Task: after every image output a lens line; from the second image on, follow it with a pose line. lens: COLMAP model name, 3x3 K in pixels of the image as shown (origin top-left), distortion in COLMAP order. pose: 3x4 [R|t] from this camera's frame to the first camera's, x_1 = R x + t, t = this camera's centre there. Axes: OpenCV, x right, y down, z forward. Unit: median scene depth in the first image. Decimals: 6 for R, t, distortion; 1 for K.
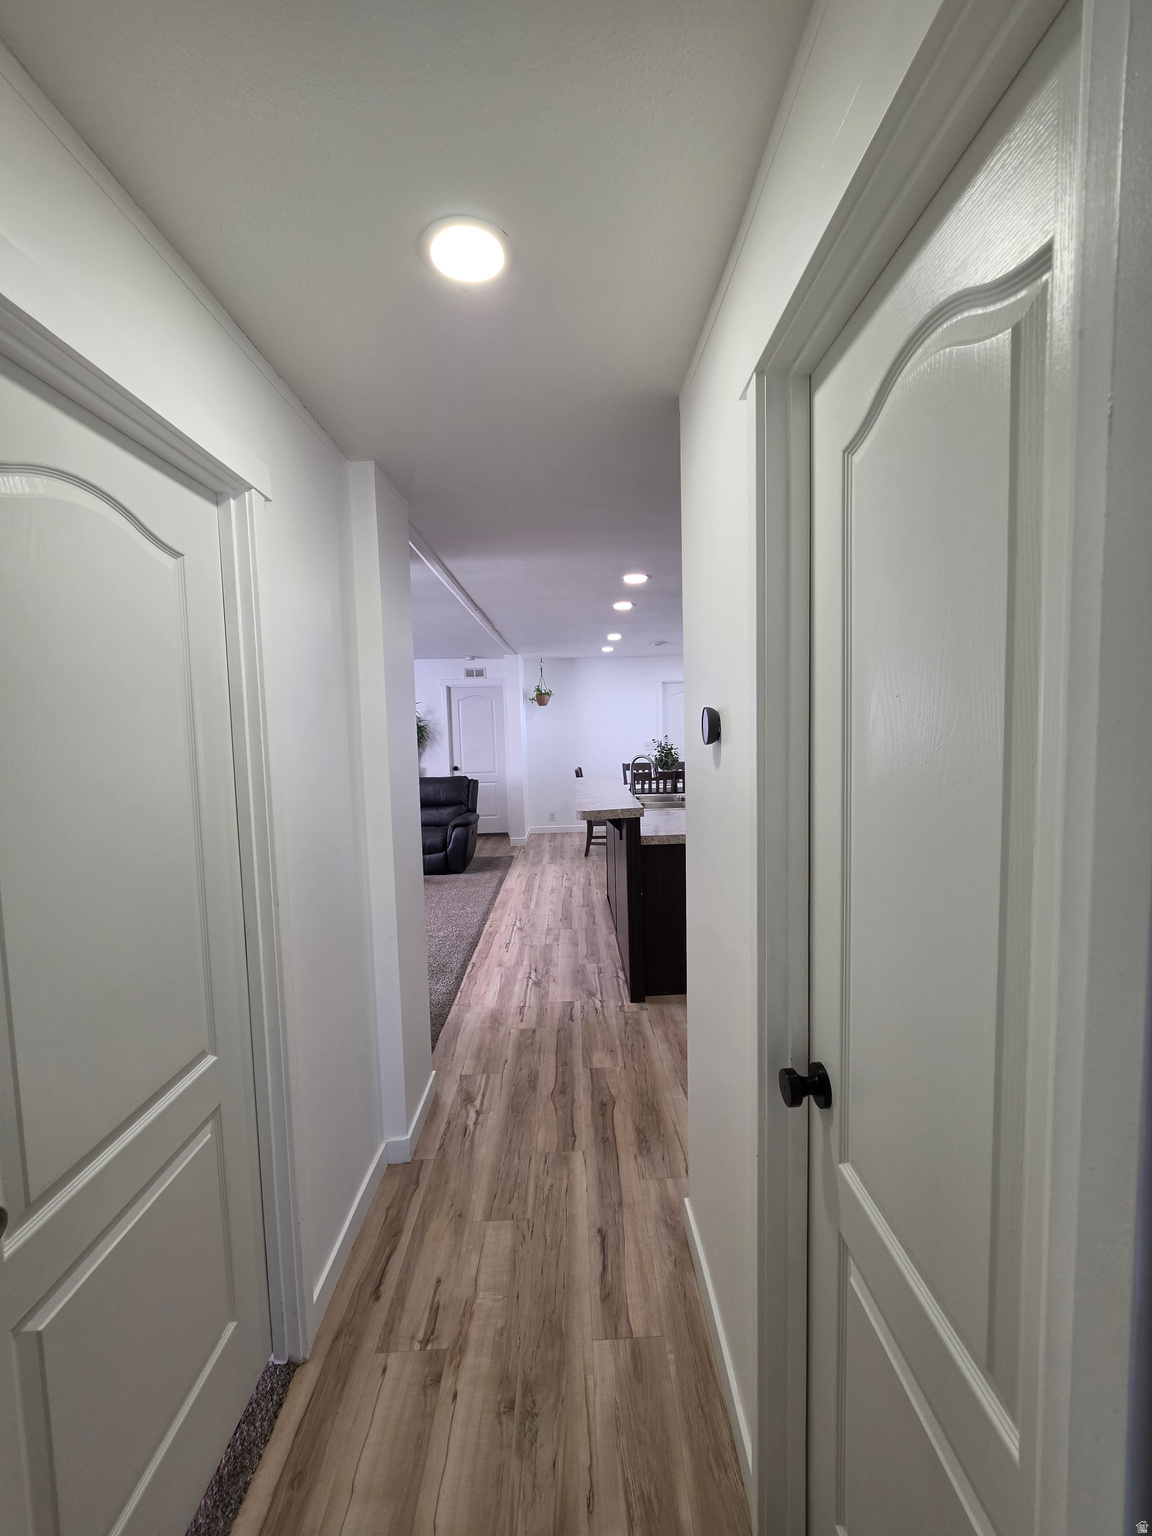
lens RADIAL K [[615.4, 0, 585.0], [0, 615.4, 765.1], [0, 0, 1]] dist [-0.004302, 0.001320]
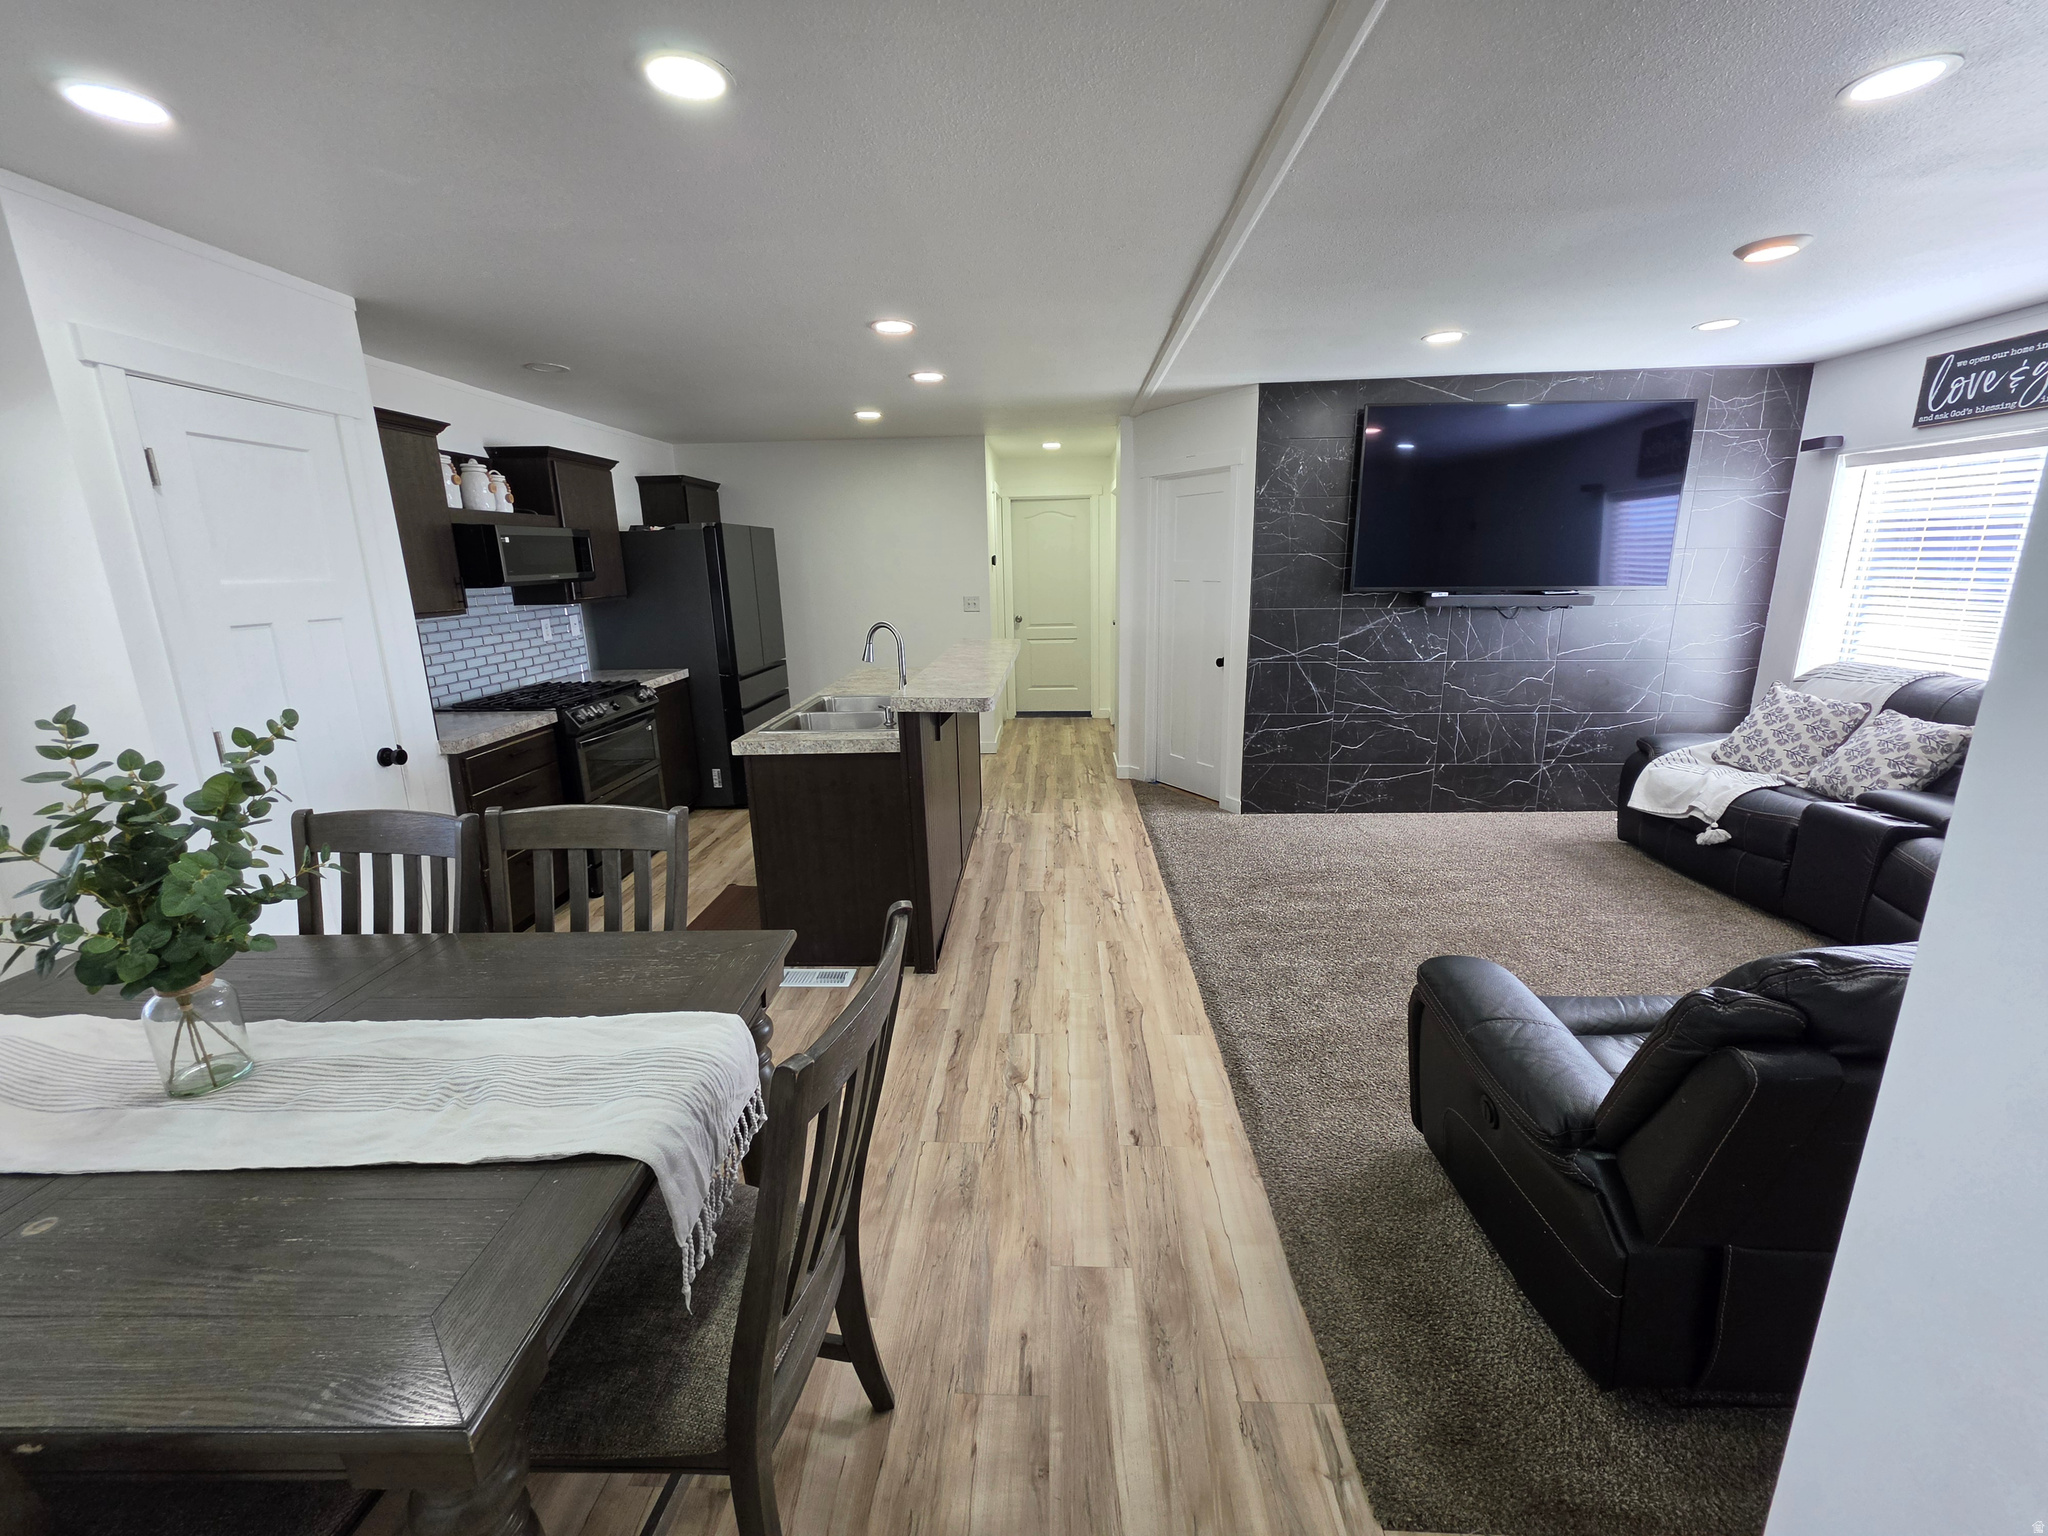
lens RADIAL K [[820.6, 0, 1022.1], [0, 820.6, 754.9], [0, 0, 1]] dist [-0.004302, 0.001320]
pose [[-0.996807, 0.030629, 0.073739, -0.089489], [0.051301, 0.953343, 0.297500, -0.125243], [-0.061186, 0.300333, -0.951870, 1.857848]]
